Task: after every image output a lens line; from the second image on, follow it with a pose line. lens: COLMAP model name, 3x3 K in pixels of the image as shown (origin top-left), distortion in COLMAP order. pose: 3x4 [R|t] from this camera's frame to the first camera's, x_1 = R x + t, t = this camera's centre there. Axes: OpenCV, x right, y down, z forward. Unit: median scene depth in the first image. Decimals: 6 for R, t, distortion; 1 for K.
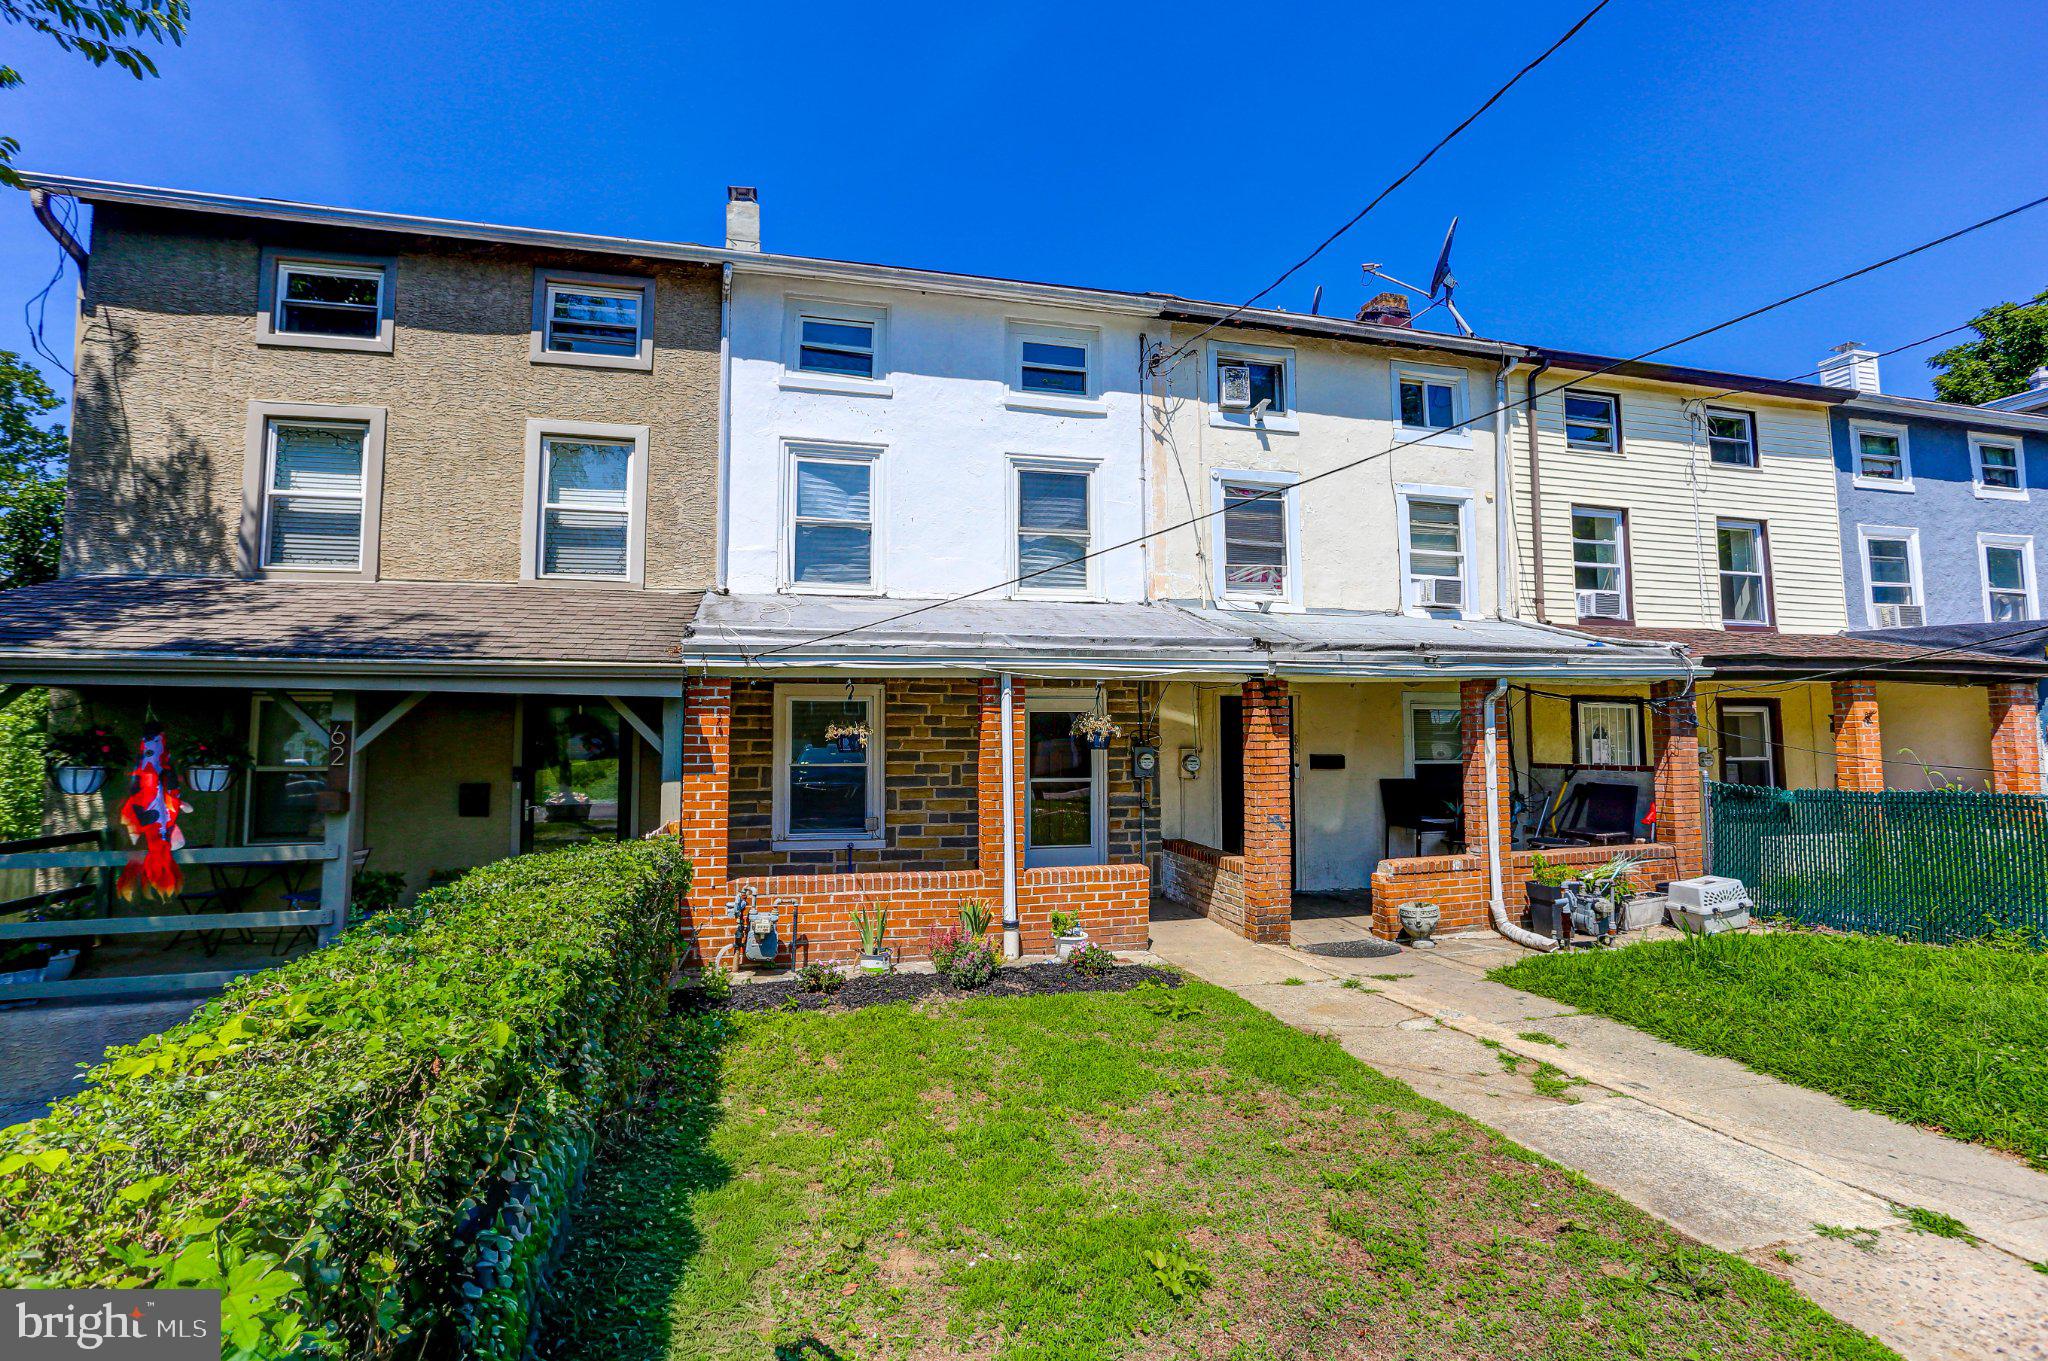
lens RADIAL K [[985.3, 0, 1016.5], [0, 985.3, 608.0], [0, 0, 1]] dist [-0.042762, 0.024931]
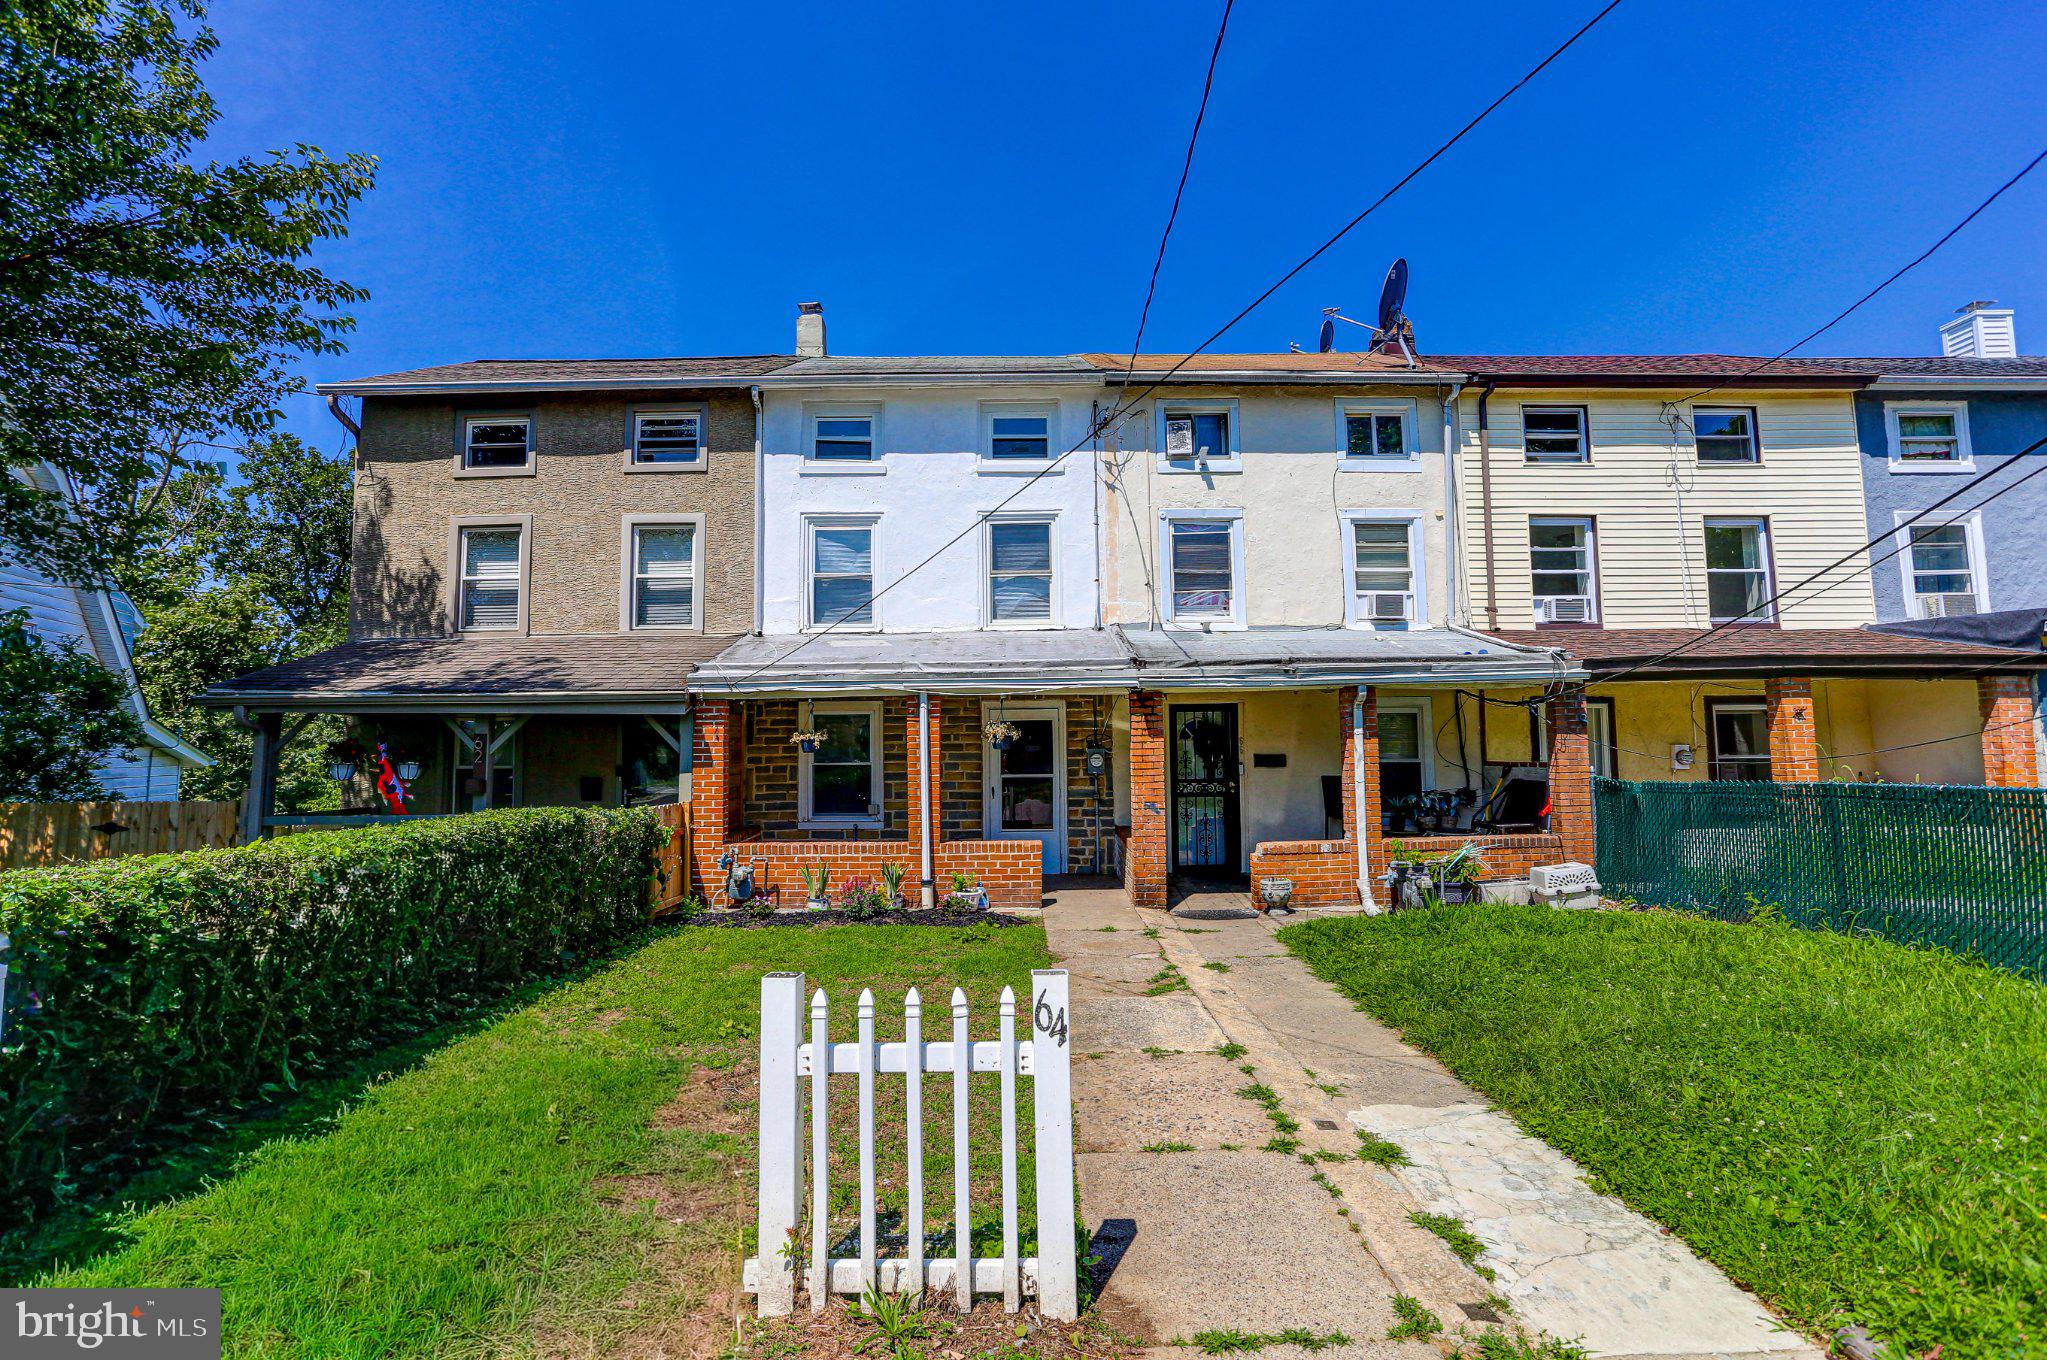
lens RADIAL K [[984.8, 0, 1016.0], [0, 984.8, 607.6], [0, 0, 1]] dist [-0.042762, 0.024931]
pose [[0.968075, -0.043054, -0.246937, 0.339546], [0.040802, 0.999066, -0.014233, -0.017274], [0.247319, 0.003703, 0.968927, -0.187061]]
